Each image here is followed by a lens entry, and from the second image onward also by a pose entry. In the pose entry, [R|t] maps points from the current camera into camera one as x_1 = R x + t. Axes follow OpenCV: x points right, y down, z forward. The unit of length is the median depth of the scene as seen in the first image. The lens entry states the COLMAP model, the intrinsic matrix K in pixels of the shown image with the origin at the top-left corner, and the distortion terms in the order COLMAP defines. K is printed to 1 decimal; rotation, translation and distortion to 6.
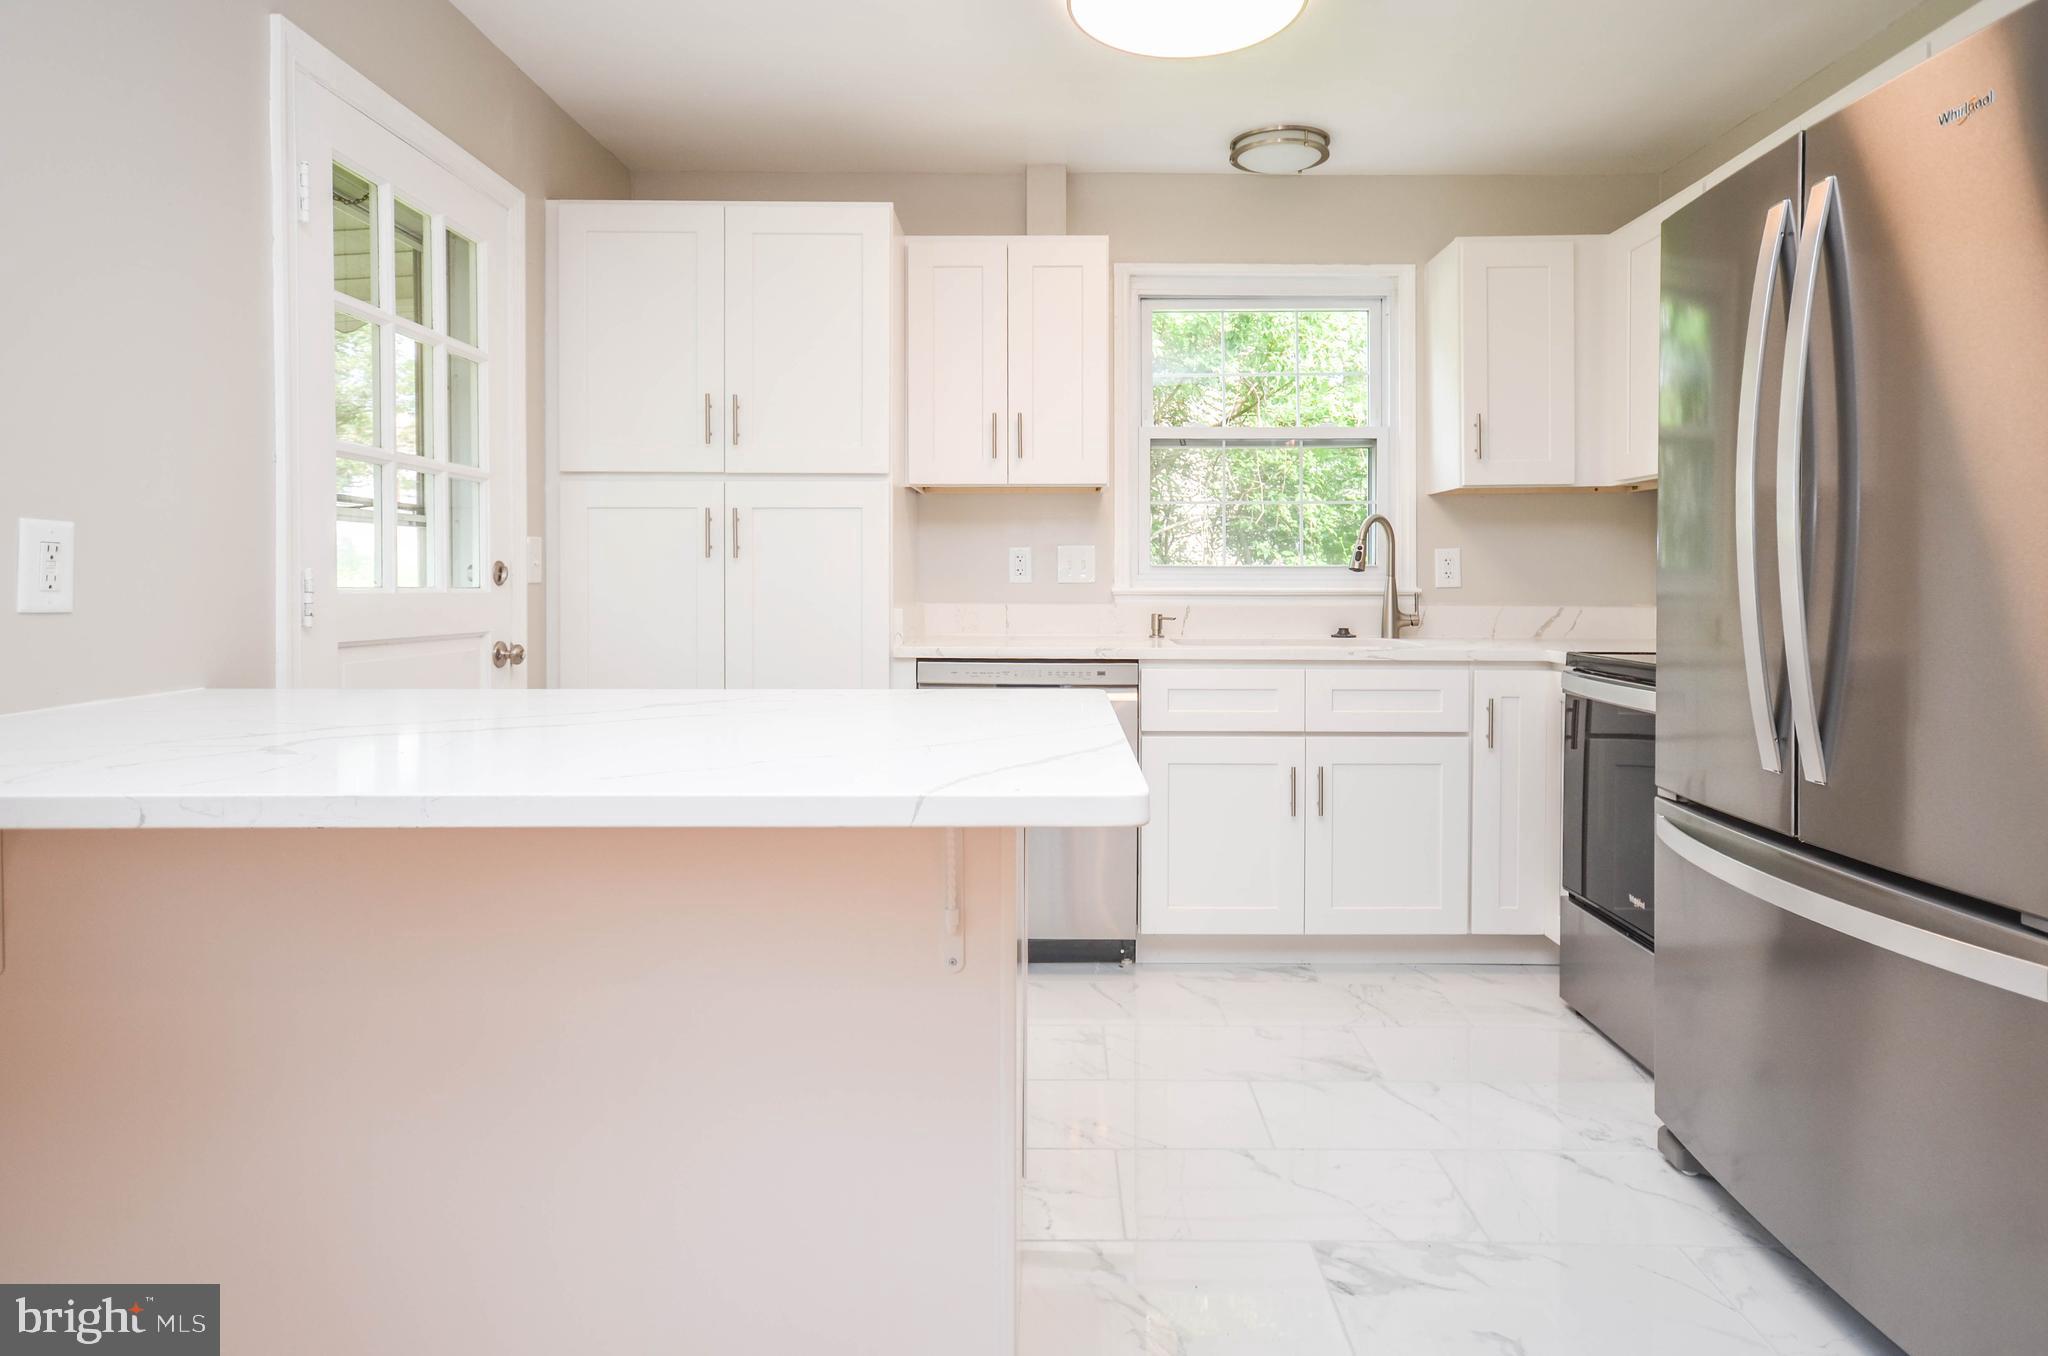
lens RADIAL K [[1146.4, 0, 1059.2], [0, 1146.4, 584.9], [0, 0, 1]] dist [0.001017, 0.000751]
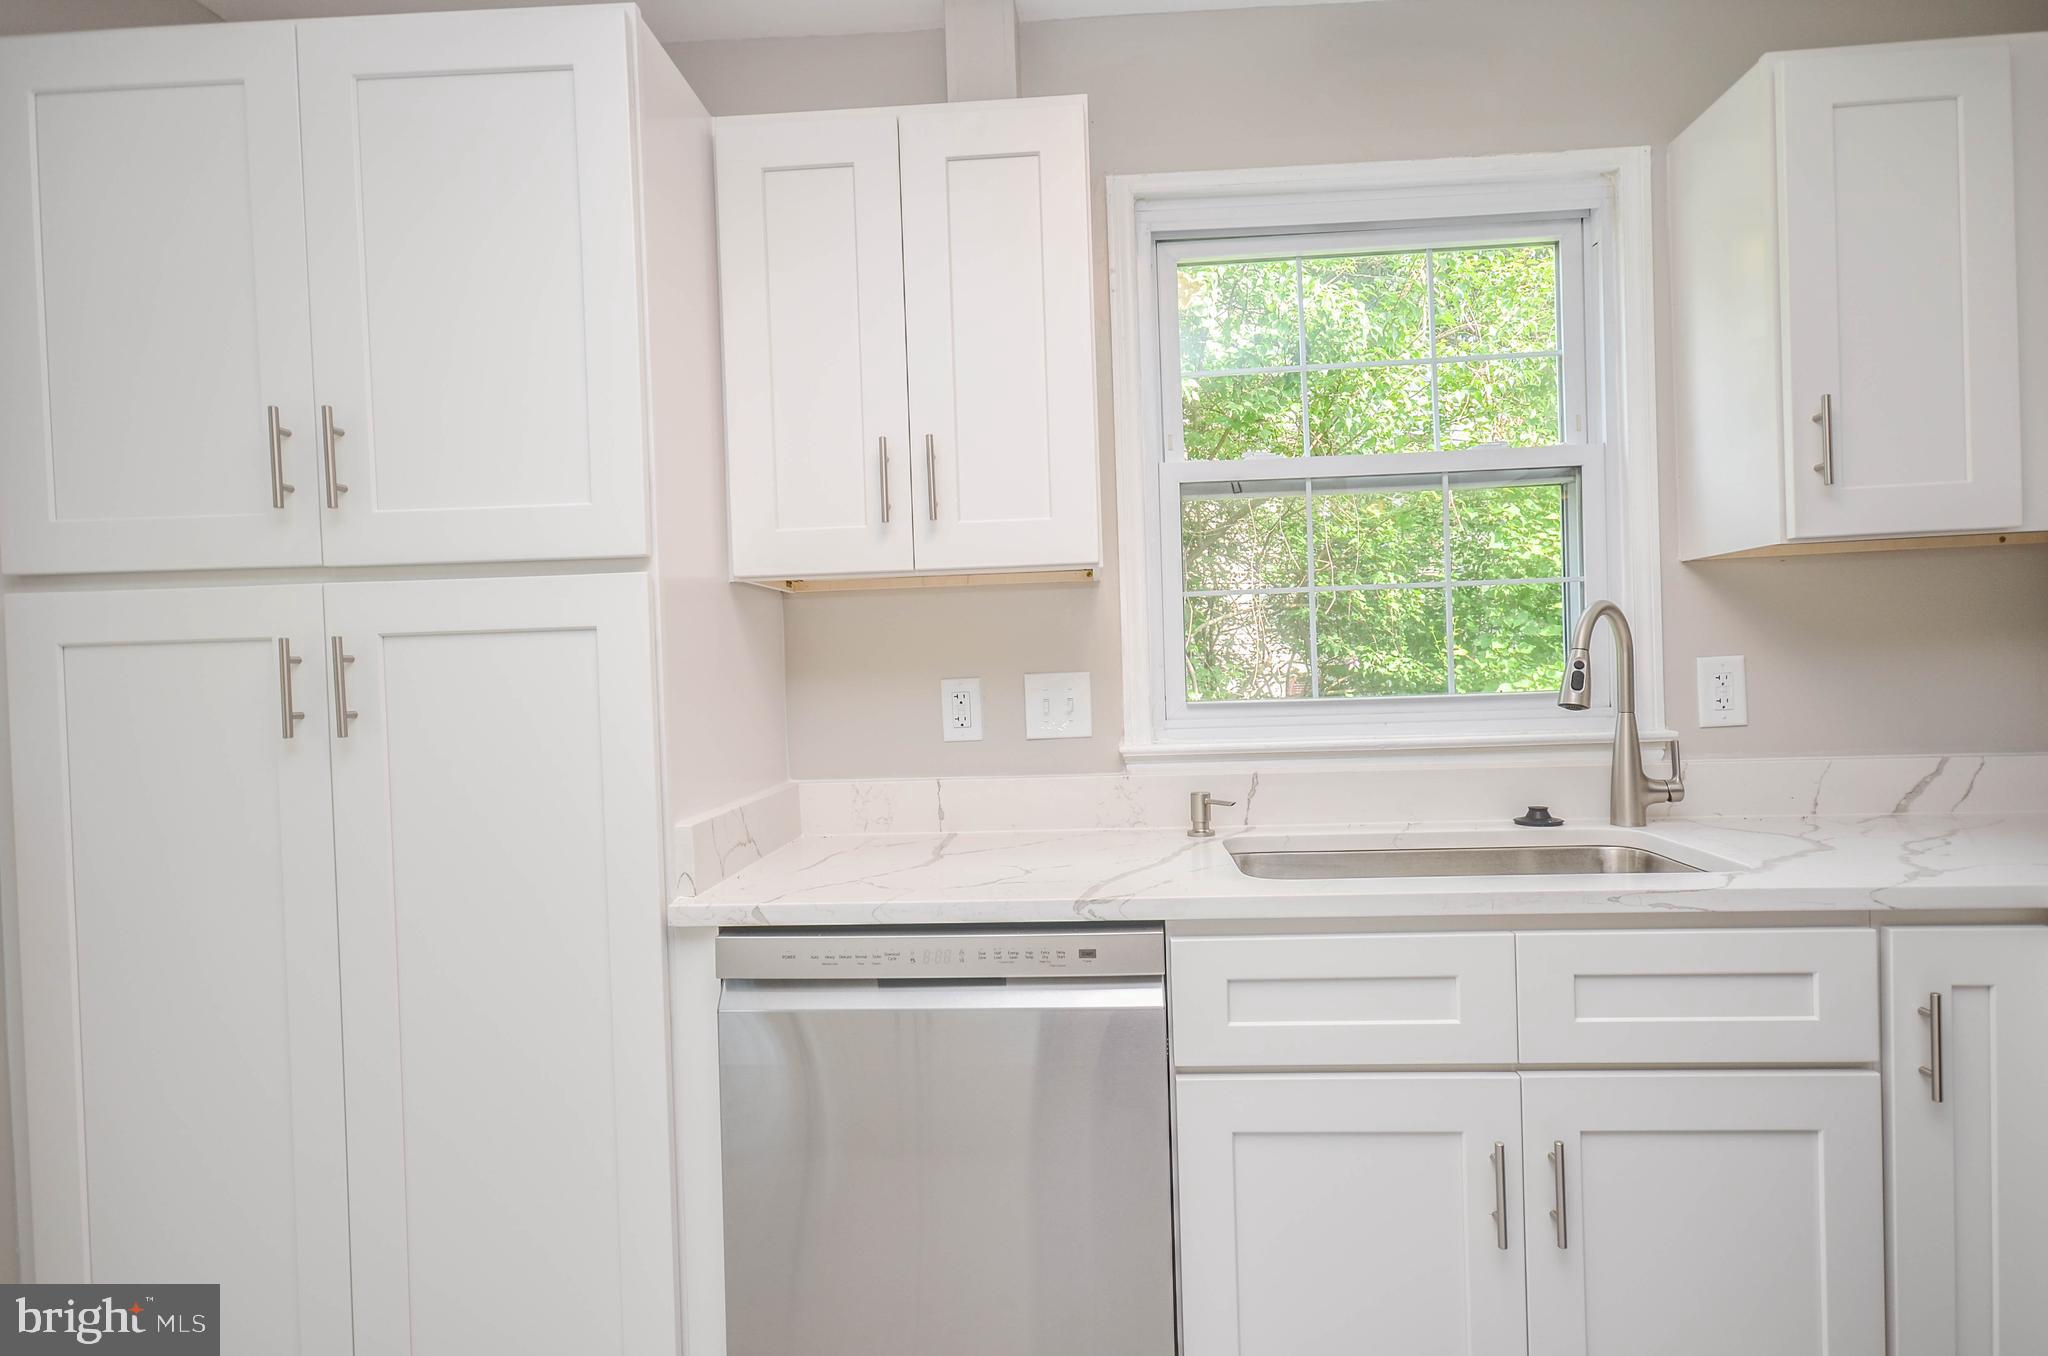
lens RADIAL K [[1101.5, 0, 1046.3], [0, 1101.5, 689.4], [0, 0, 1]] dist [0.009009, 0.001757]
pose [[0.997905, -0.032056, -0.056203, 0.043816], [0.032840, 0.999375, 0.013093, -0.036373], [0.055749, -0.014911, 0.998333, 0.479130]]
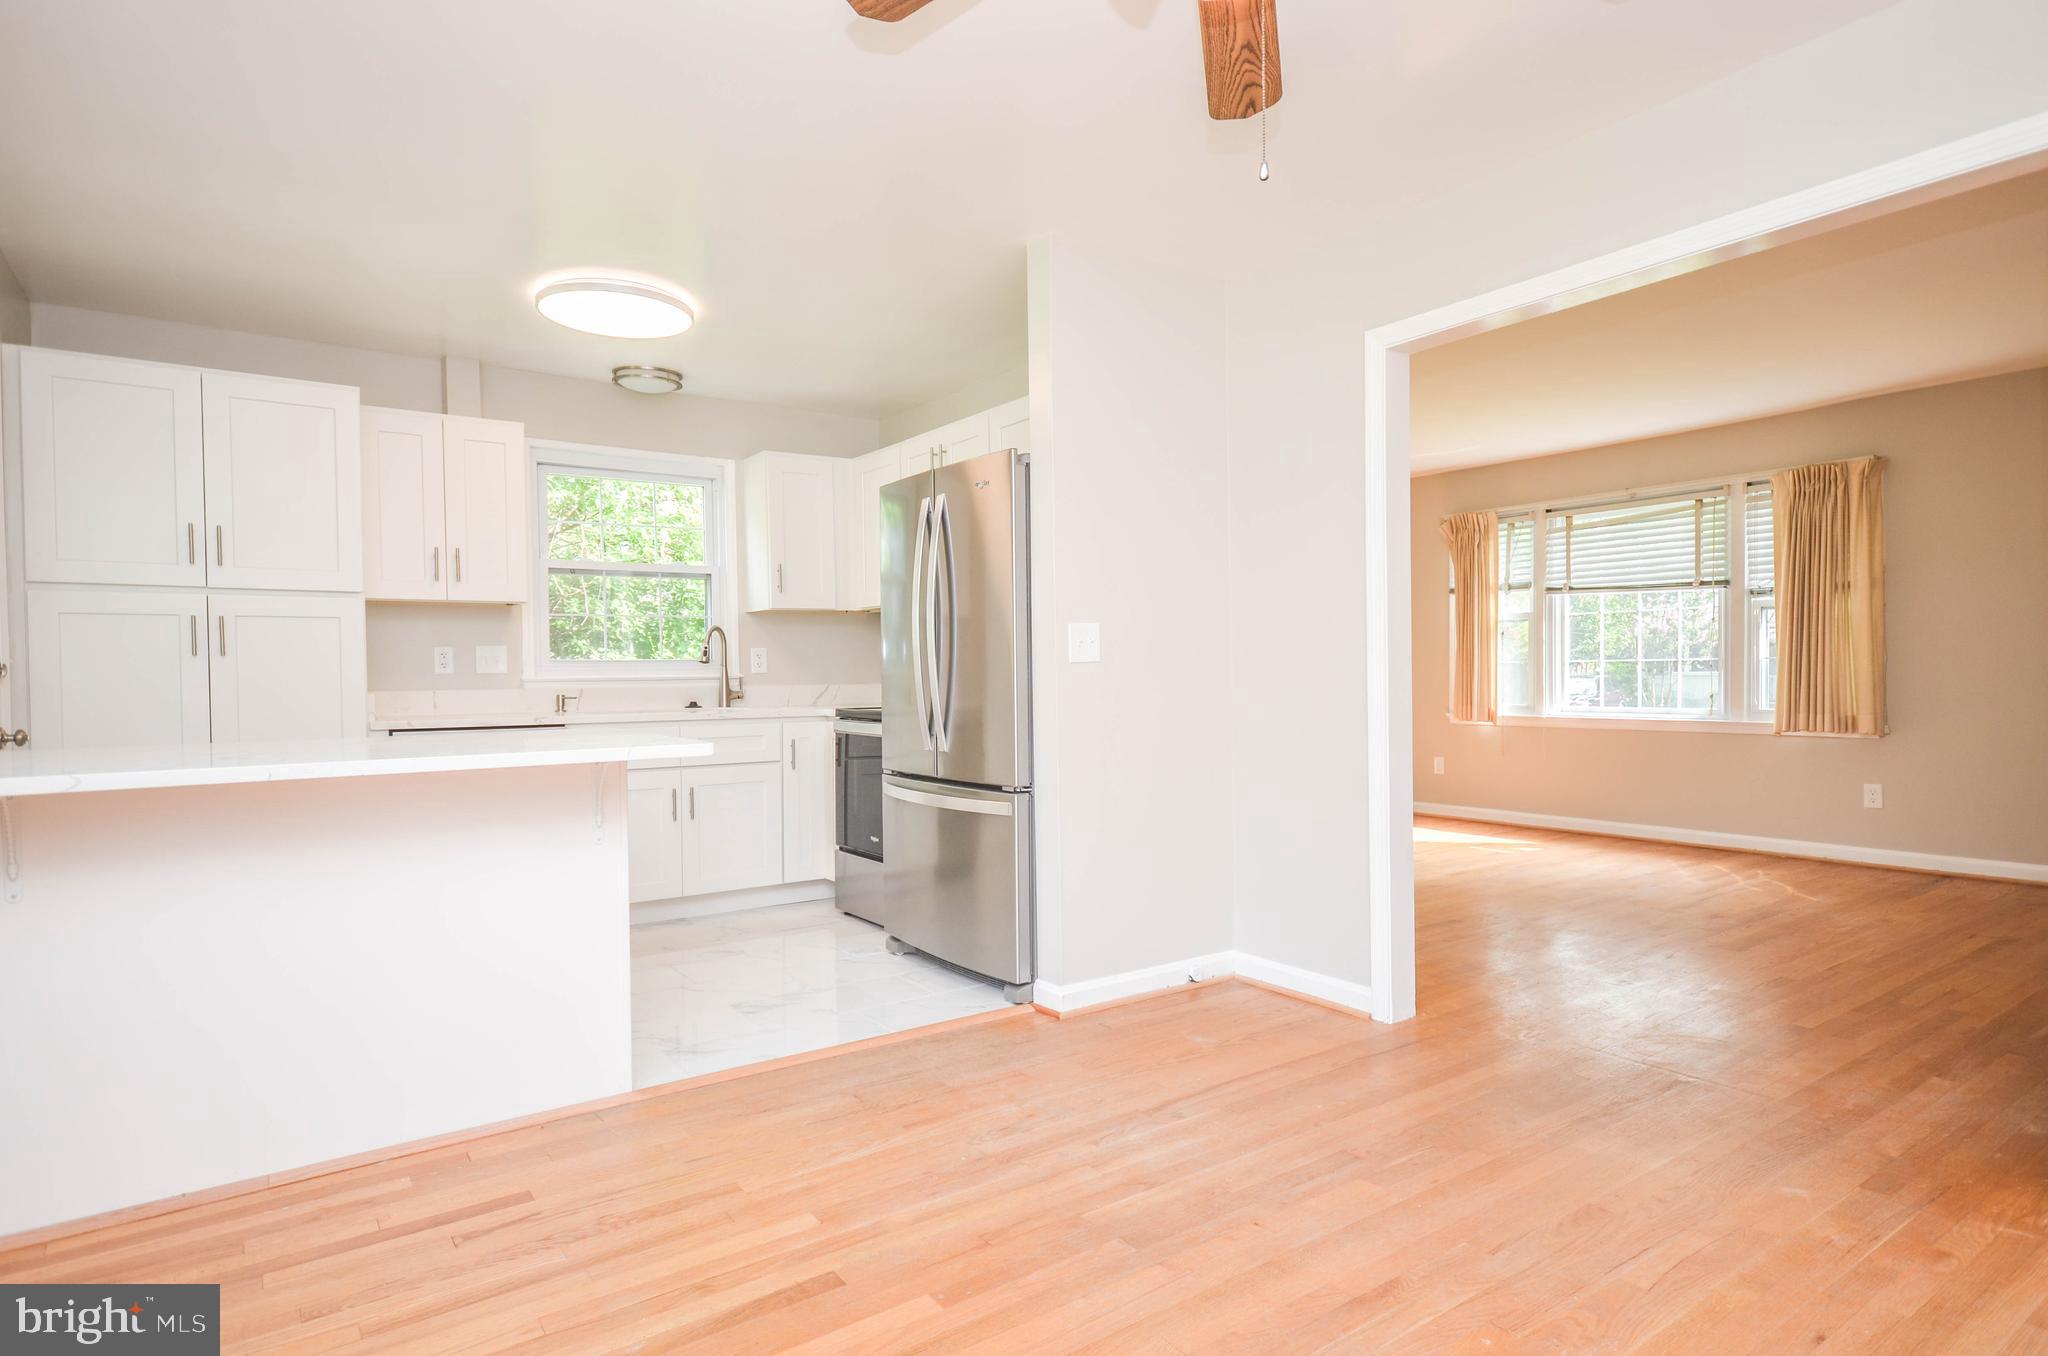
lens RADIAL K [[1107.0, 0, 1049.6], [0, 1107.0, 693.9], [0, 0, 1]] dist [0.008817, 0.002137]
pose [[0.807355, -0.023039, 0.589616, -0.240871], [0.014456, 0.999710, 0.019270, 0.006879], [-0.589889, -0.007035, 0.807454, -0.462876]]
